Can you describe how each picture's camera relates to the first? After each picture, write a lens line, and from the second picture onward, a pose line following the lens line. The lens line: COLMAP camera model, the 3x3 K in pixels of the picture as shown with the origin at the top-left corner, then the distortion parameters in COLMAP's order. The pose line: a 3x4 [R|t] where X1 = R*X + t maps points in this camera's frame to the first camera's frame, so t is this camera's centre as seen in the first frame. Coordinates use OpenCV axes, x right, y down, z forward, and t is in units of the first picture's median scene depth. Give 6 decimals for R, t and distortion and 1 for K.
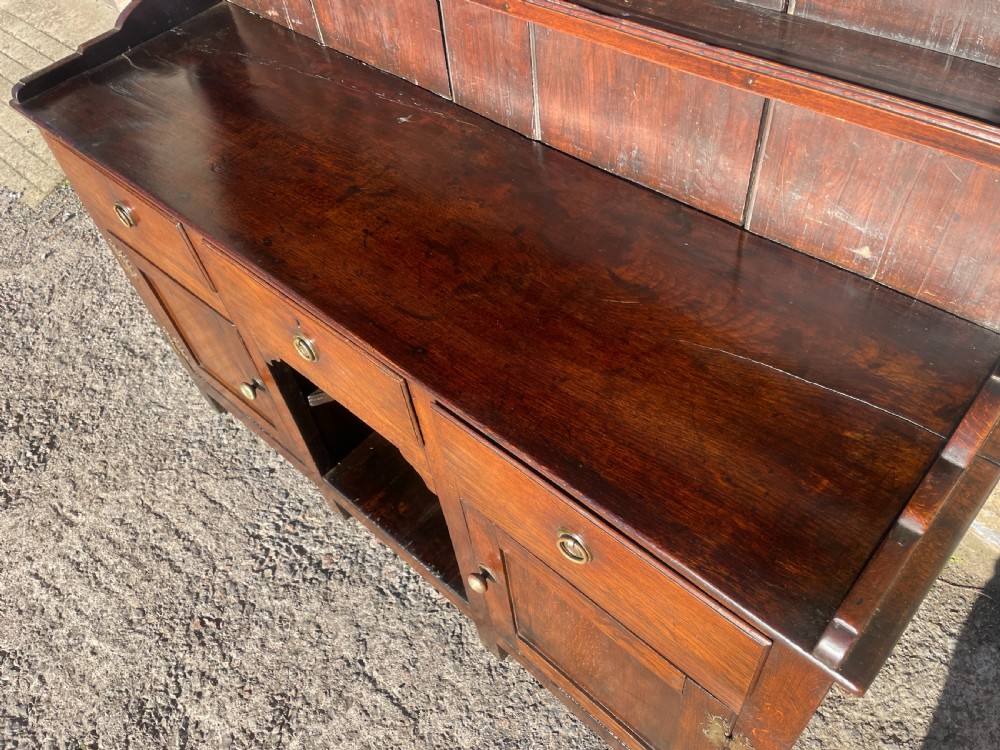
lens RADIAL K [[780.5, 0, 500.0], [0, 780.5, 382.0], [0, 0, 1]] dist [0.081964, -0.107545]
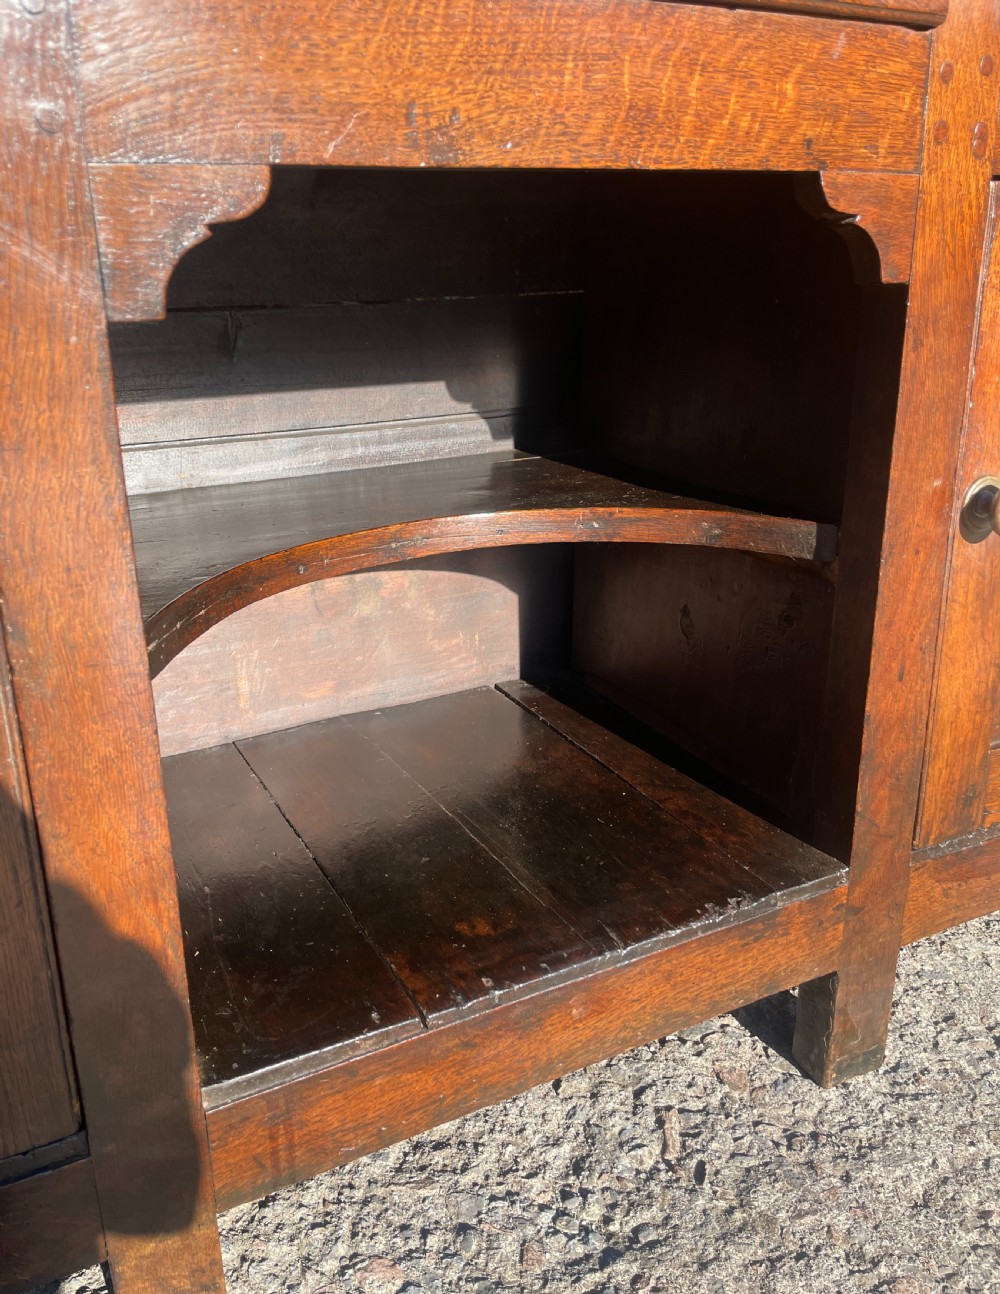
lens RADIAL K [[1064.0, 0, 469.4], [0, 1064.0, 617.2], [0, 0, 1]] dist [0.065779, -0.099515]
pose [[0.358324, -0.210050, 0.909661, -0.474173], [0.708472, 0.695732, -0.118423, 0.121116], [-0.608006, 0.686903, 0.398112, 0.735650]]
